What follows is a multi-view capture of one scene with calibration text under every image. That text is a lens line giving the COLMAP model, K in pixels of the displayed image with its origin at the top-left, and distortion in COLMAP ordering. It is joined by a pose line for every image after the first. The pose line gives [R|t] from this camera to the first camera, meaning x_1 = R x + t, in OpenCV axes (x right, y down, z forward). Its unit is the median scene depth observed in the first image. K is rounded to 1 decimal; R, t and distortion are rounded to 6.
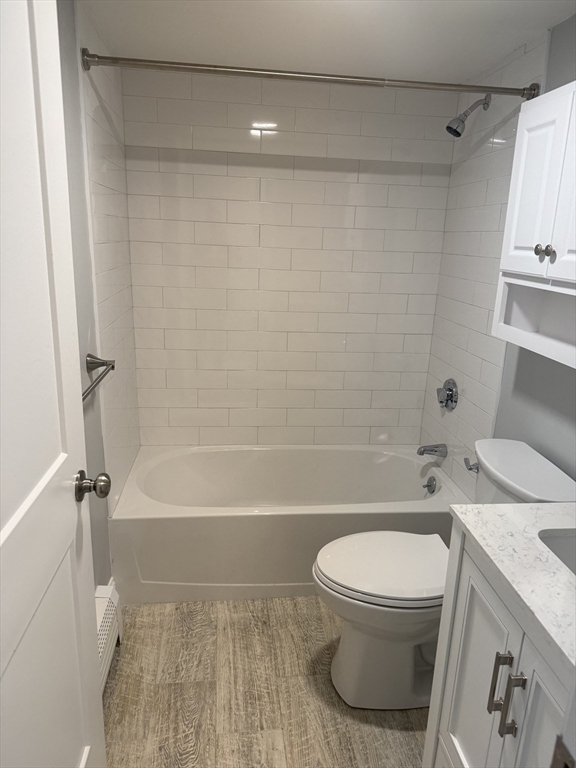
lens RADIAL K [[536.4, 0, 285.1], [0, 536.4, 380.8], [0, 0, 1]] dist [0.016388, -0.029486]
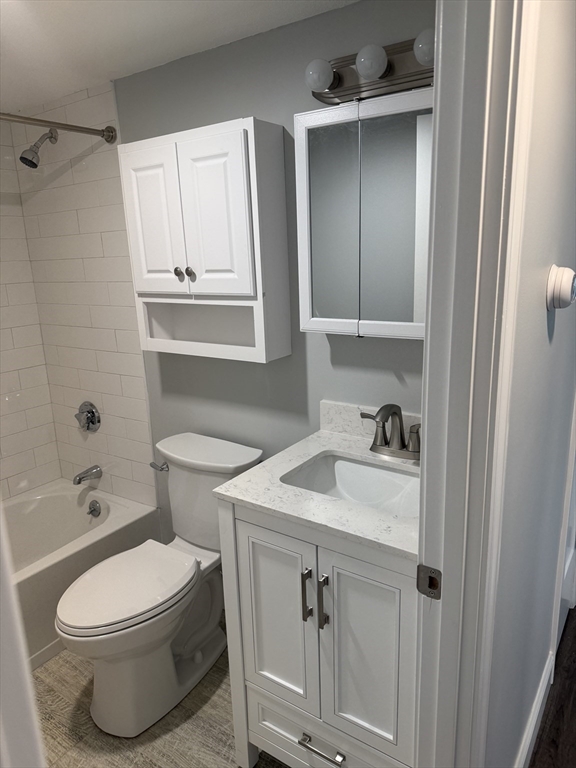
lens RADIAL K [[536.4, 0, 288.9], [0, 536.4, 387.5], [0, 0, 1]] dist [0.016388, -0.029486]
pose [[0.641706, -0.238880, 0.728800, -0.247554], [0.257344, 0.962231, 0.088802, -0.029789], [-0.722487, 0.130568, 0.678944, 0.031531]]
